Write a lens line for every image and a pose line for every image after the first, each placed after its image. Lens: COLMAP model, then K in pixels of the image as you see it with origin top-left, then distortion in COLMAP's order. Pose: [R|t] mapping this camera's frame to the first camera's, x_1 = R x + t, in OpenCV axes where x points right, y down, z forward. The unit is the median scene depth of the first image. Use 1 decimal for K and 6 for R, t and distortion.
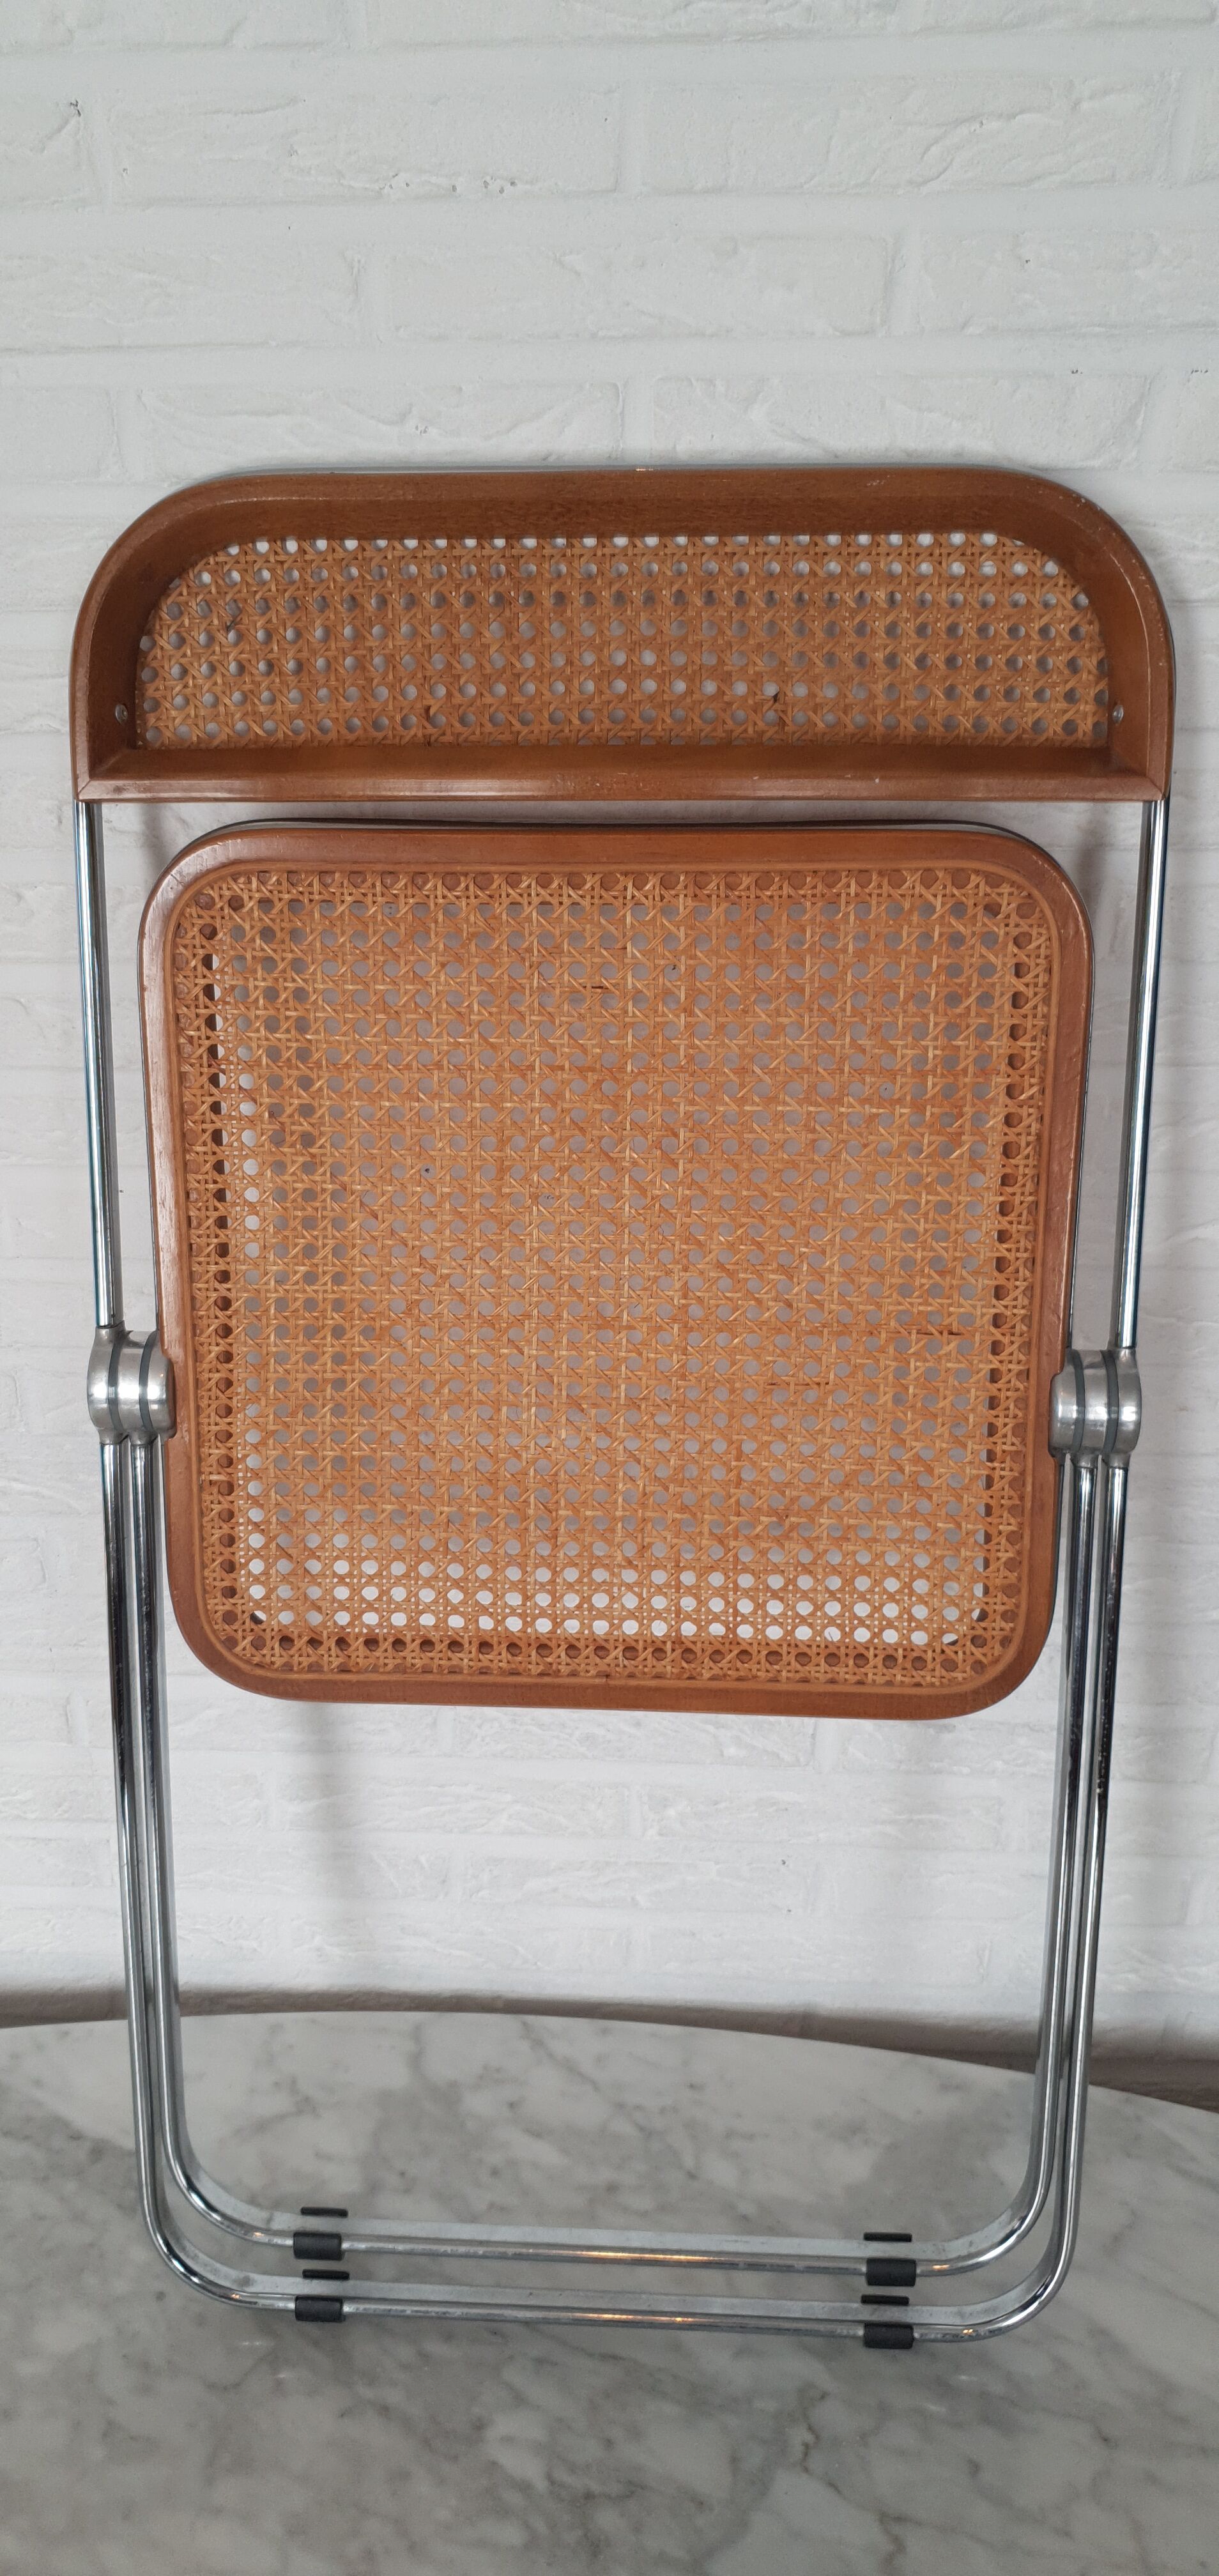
lens RADIAL K [[1979.8, 0, 589.5], [0, 1979.8, 1239.4], [0, 0, 1]] dist [-0.004839, 0.037651]
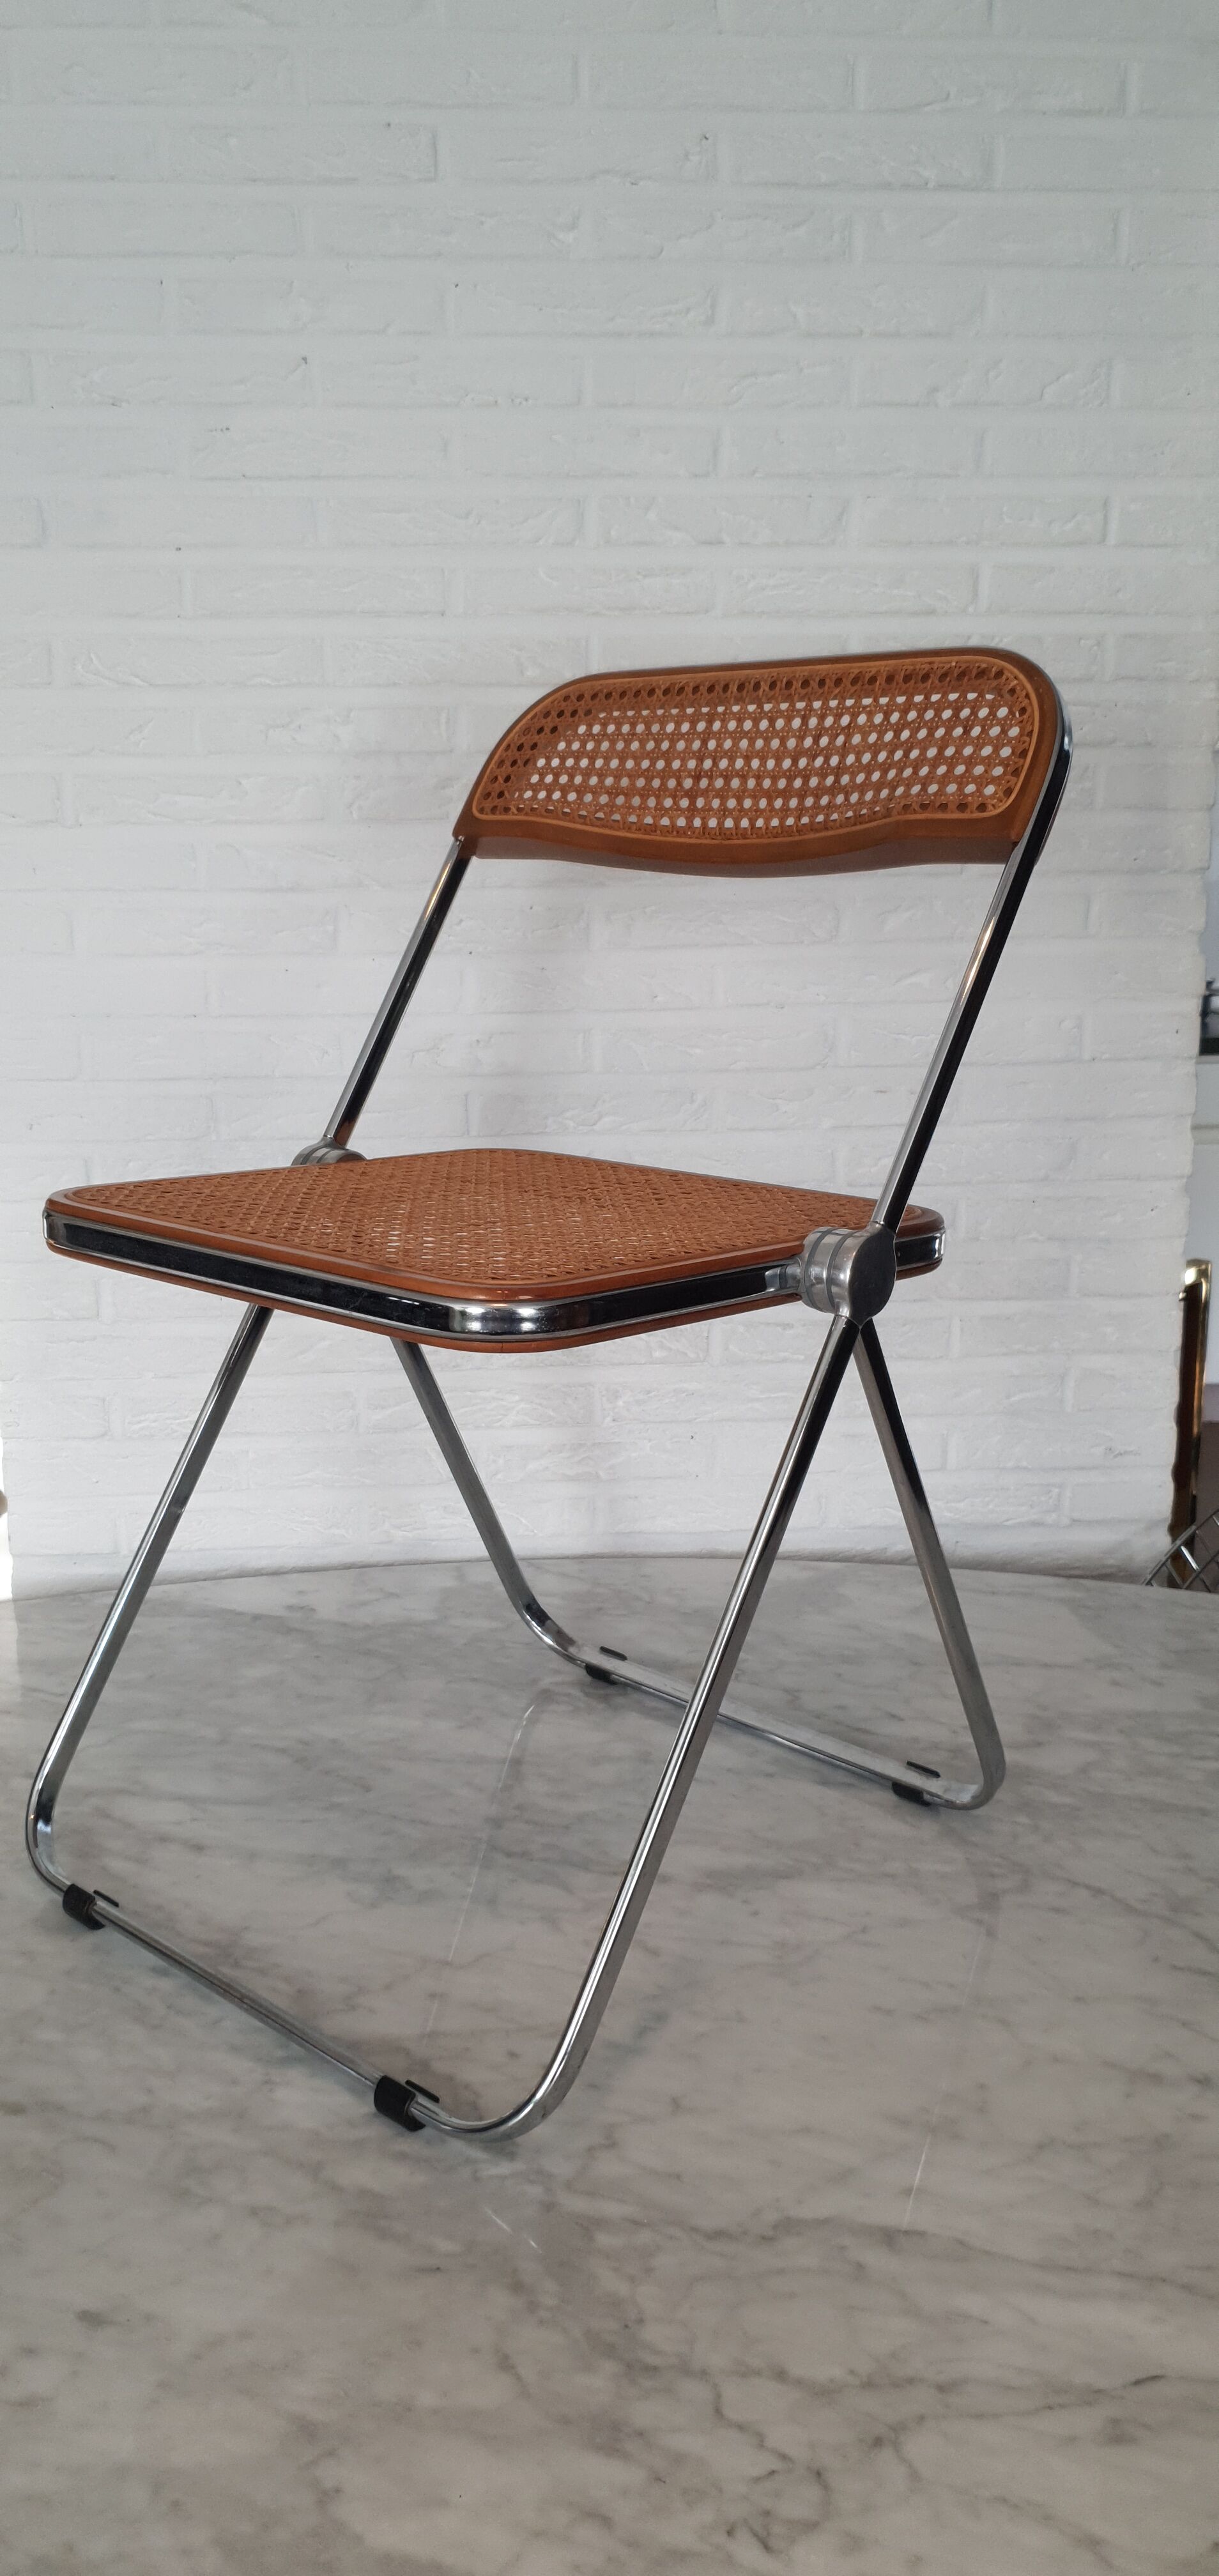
lens RADIAL K [[1869.1, 0, 609.5], [0, 1869.1, 1288.0], [0, 0, 1]] dist [0.001423, 0.000334]
pose [[0.992578, -0.025651, 0.118871, -0.167118], [0.049526, 0.978031, -0.202493, 0.598622], [-0.111065, 0.206877, 0.972042, -0.536863]]
